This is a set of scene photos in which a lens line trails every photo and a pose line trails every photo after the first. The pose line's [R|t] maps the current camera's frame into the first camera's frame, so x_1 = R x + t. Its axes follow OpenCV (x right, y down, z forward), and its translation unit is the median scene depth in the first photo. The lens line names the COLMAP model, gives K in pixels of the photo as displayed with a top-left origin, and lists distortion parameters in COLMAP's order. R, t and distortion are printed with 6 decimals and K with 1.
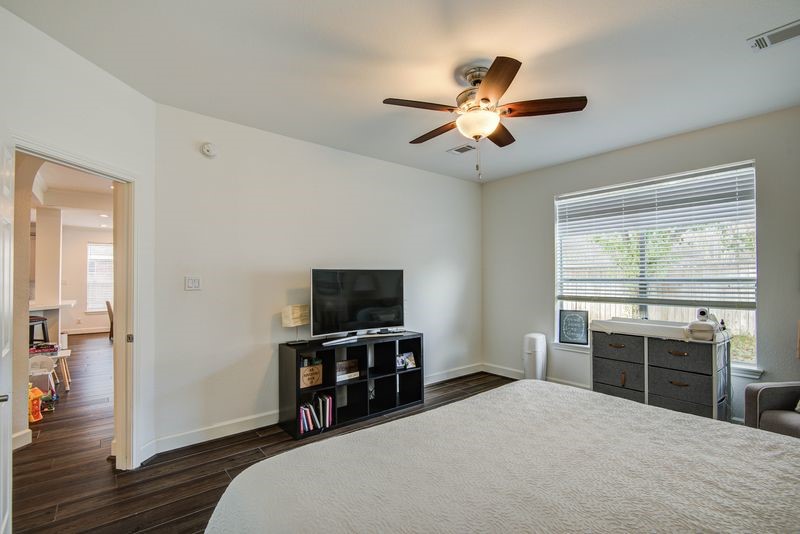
lens RADIAL K [[365.2, 0, 400.8], [0, 365.2, 278.1], [0, 0, 1]] dist [-0.001139, -0.000320]
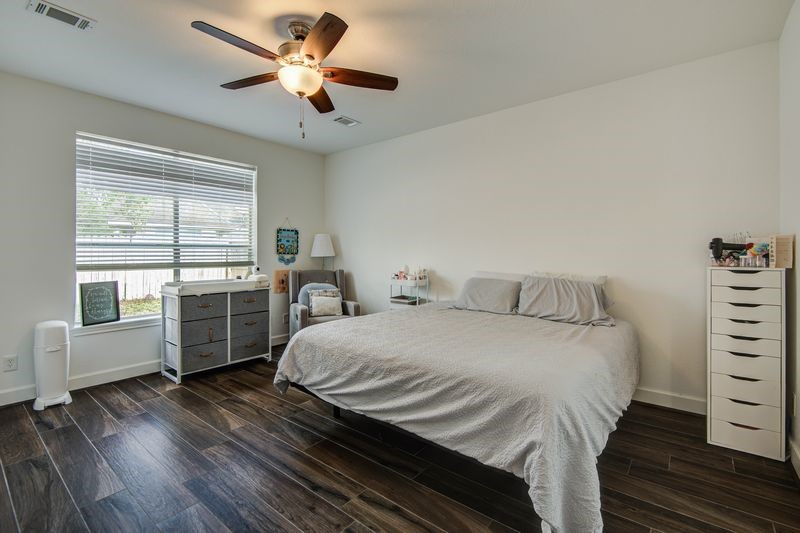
lens RADIAL K [[361.0, 0, 396.8], [0, 361.0, 262.3], [0, 0, 1]] dist [-0.002777, -0.001522]
pose [[-0.200330, -0.027396, 0.979345, -0.498658], [-0.000923, 0.999614, 0.027774, 0.024308], [-0.979728, 0.004660, -0.200278, 0.587086]]
